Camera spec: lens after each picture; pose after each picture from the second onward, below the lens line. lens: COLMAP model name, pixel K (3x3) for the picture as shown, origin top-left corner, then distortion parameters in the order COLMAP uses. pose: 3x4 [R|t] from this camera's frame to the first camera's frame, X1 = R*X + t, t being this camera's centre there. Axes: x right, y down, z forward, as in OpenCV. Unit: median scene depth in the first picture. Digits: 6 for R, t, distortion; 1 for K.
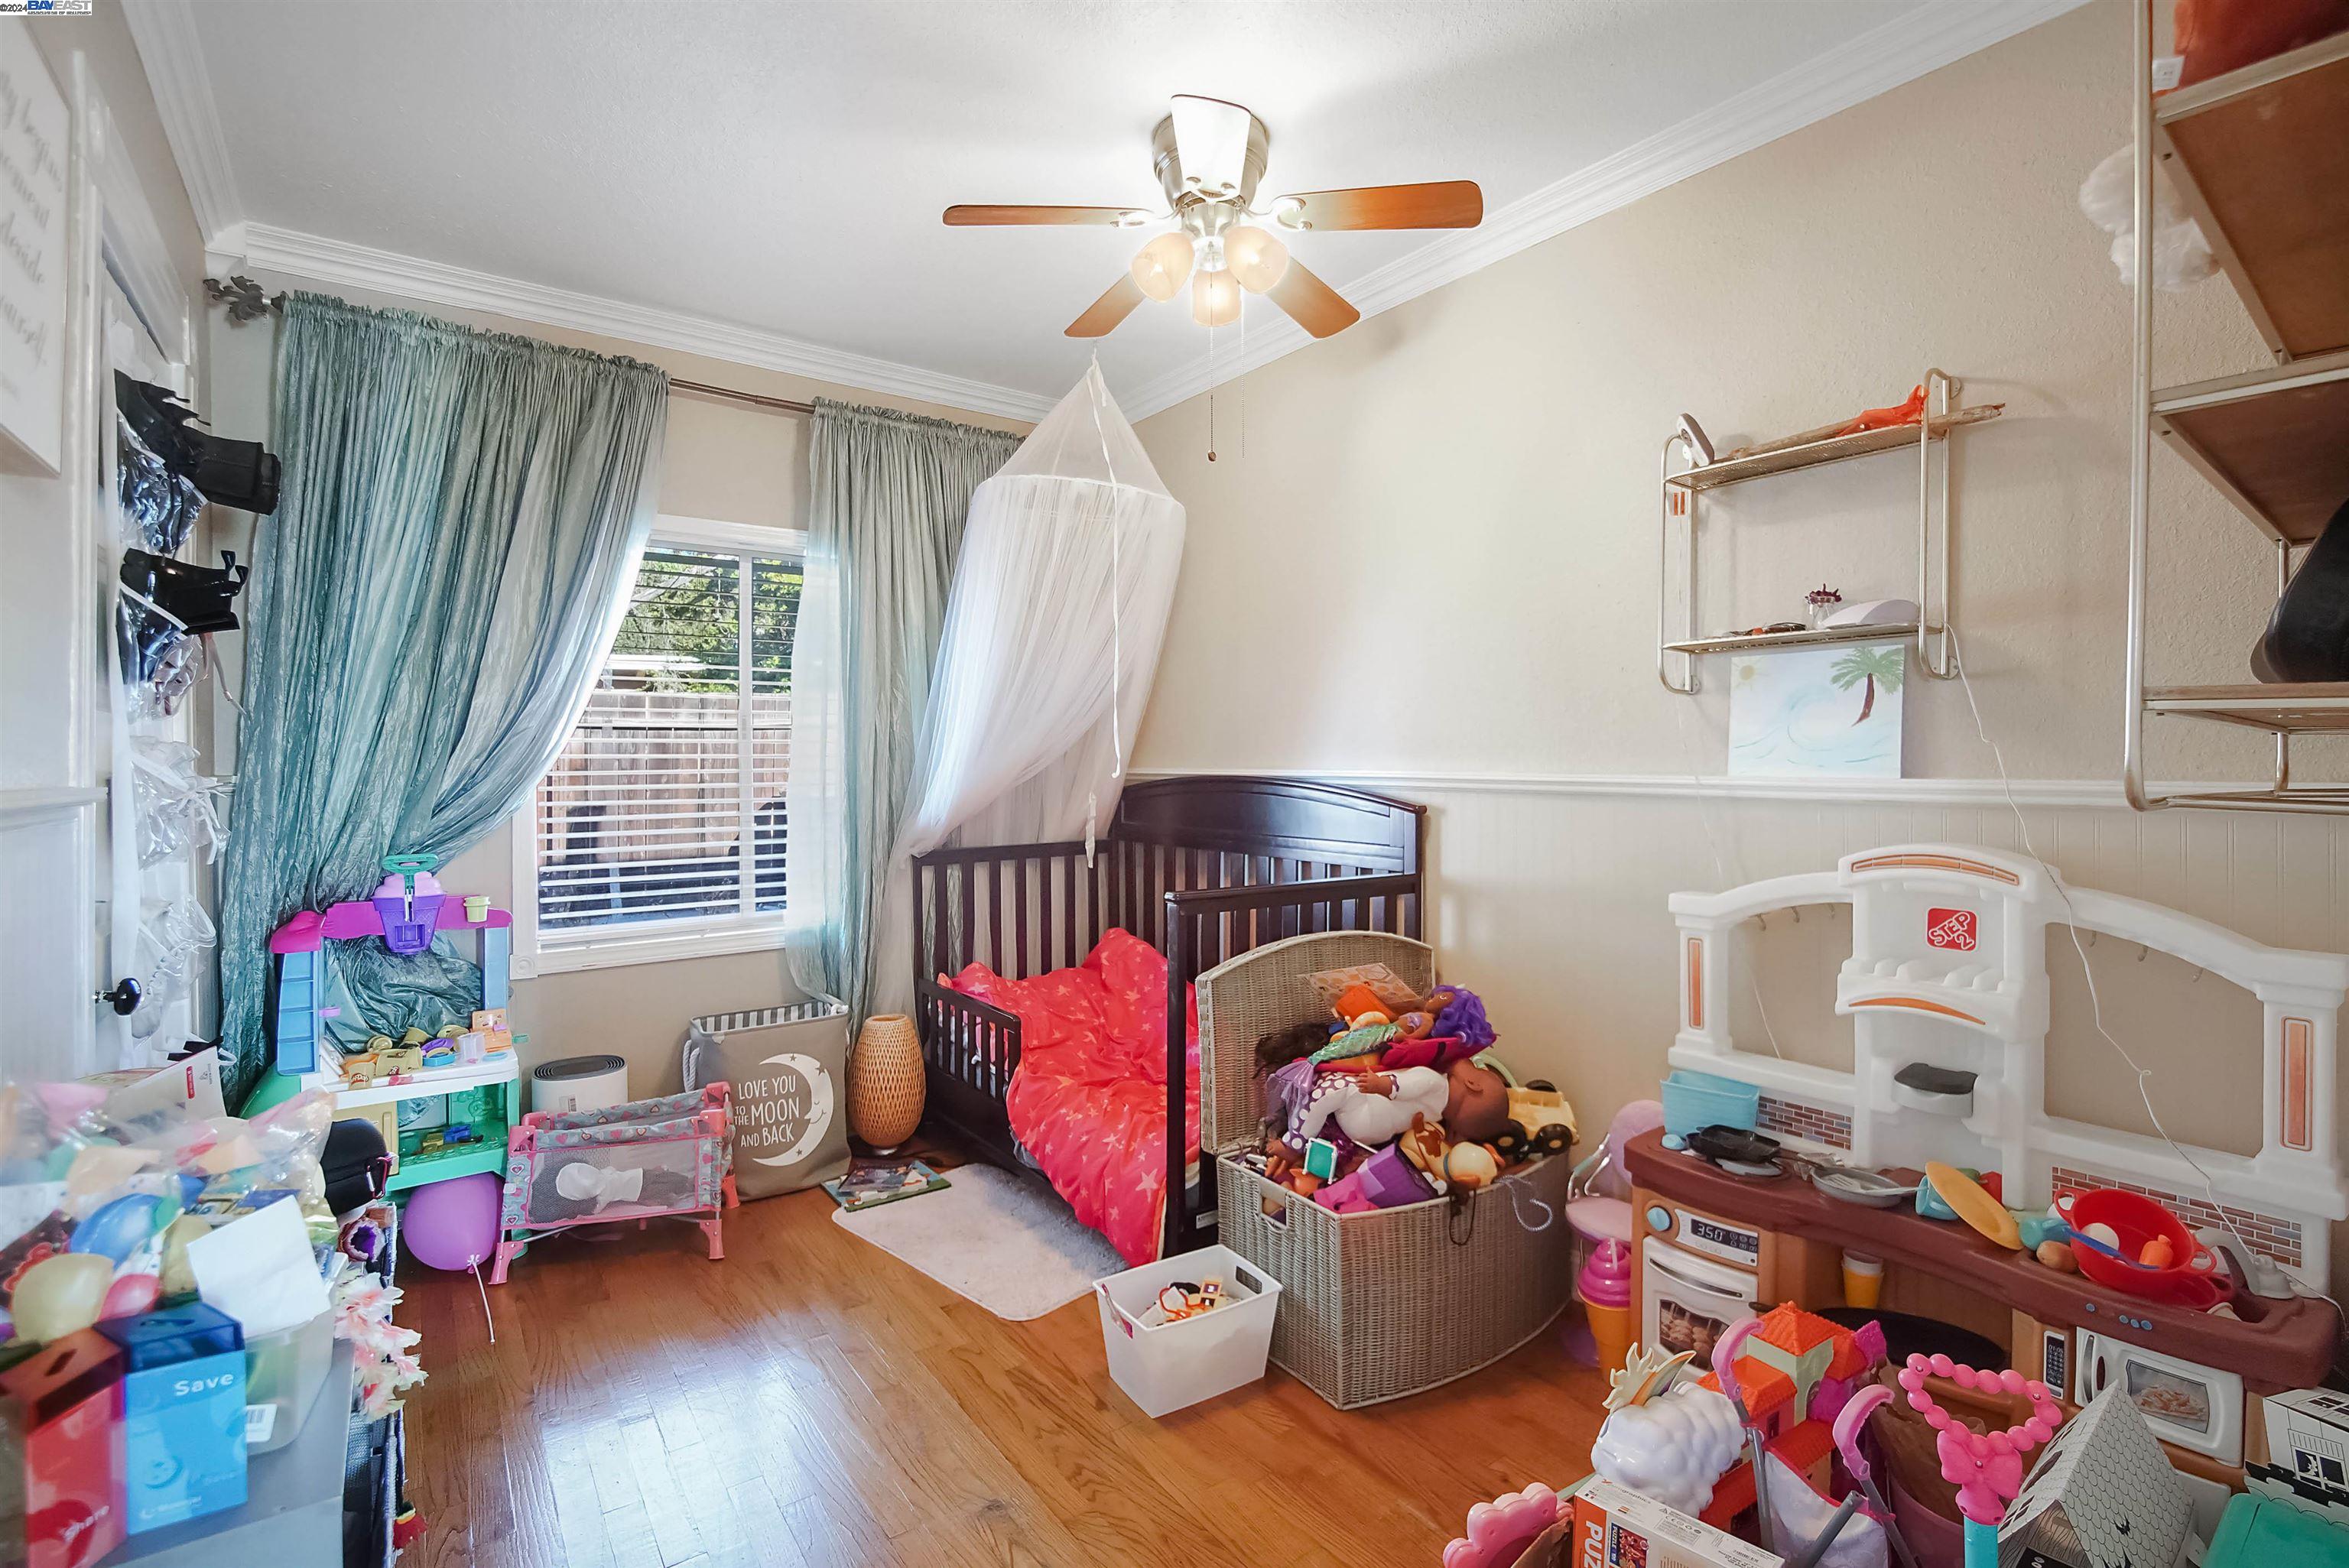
lens RADIAL K [[1045.6, 0, 1174.5], [0, 1045.6, 784.0], [0, 0, 1]] dist [-0.000495, 0.000040]
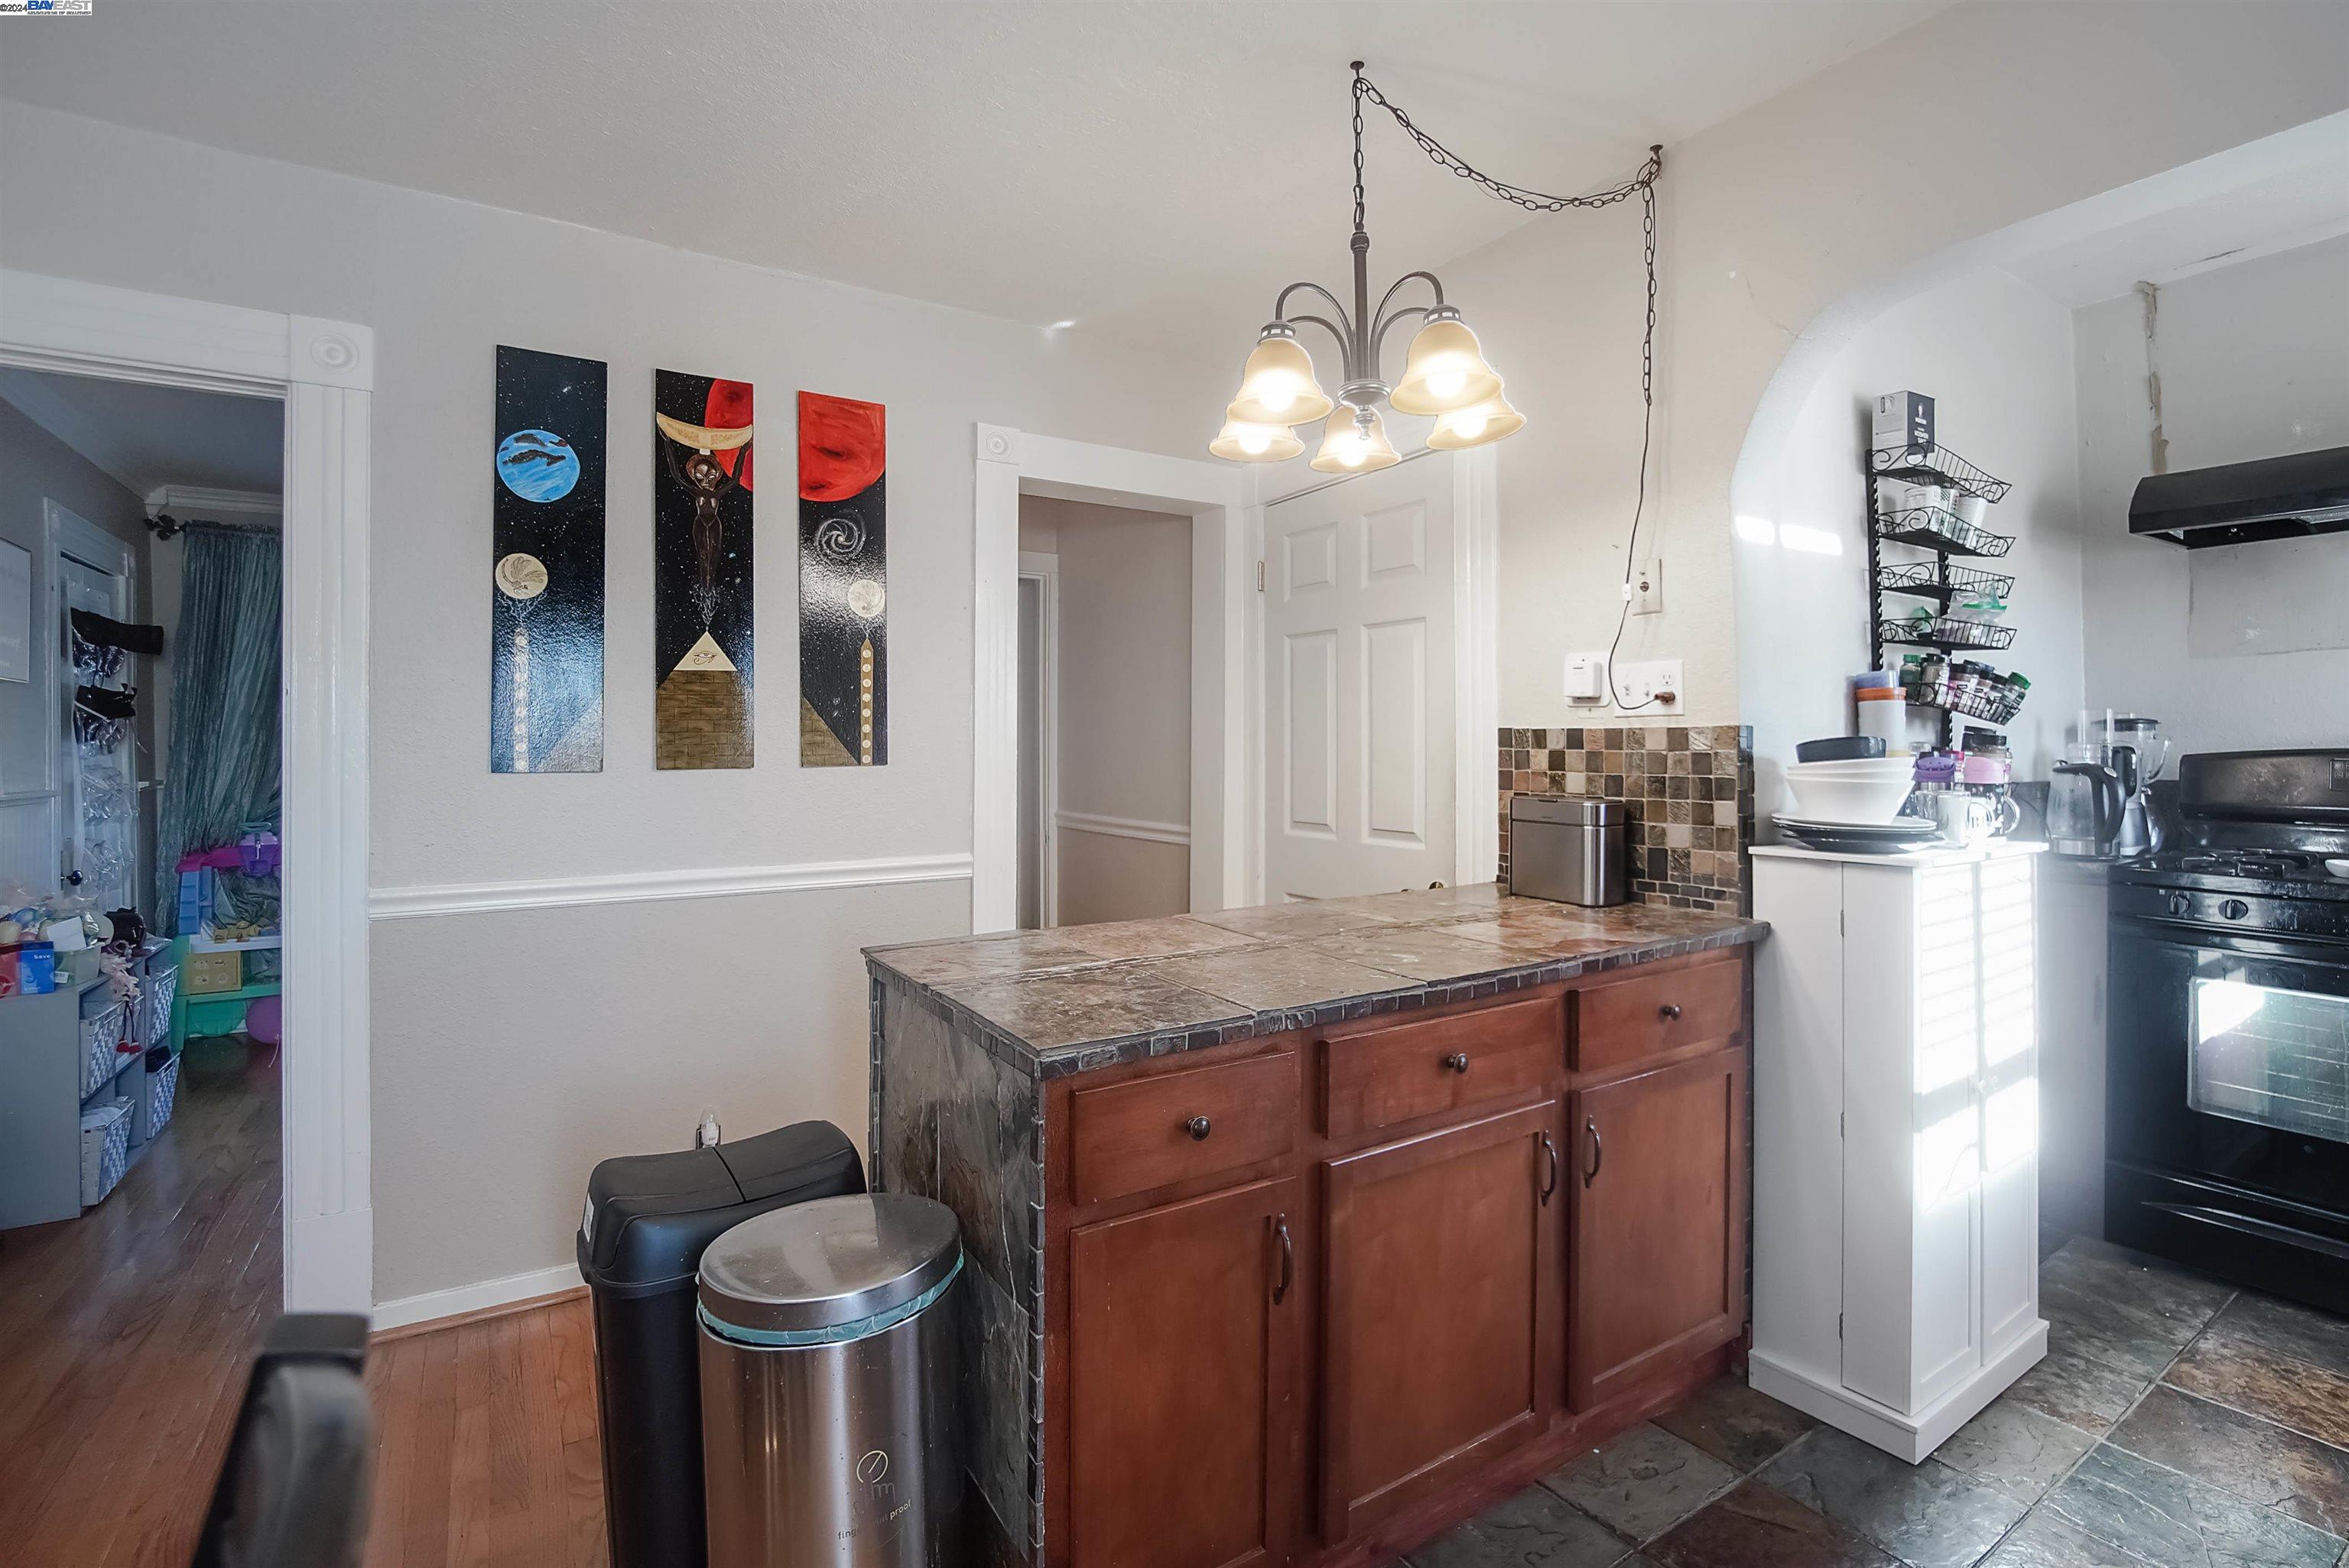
lens RADIAL K [[1045.6, 0, 1174.5], [0, 1045.6, 784.0], [0, 0, 1]] dist [-0.000495, 0.000040]
pose [[0.997956, 0.003591, -0.063797, 1.048584], [-0.002693, 0.999896, 0.014167, -0.032314], [0.063841, -0.013966, 0.997862, -0.771141]]
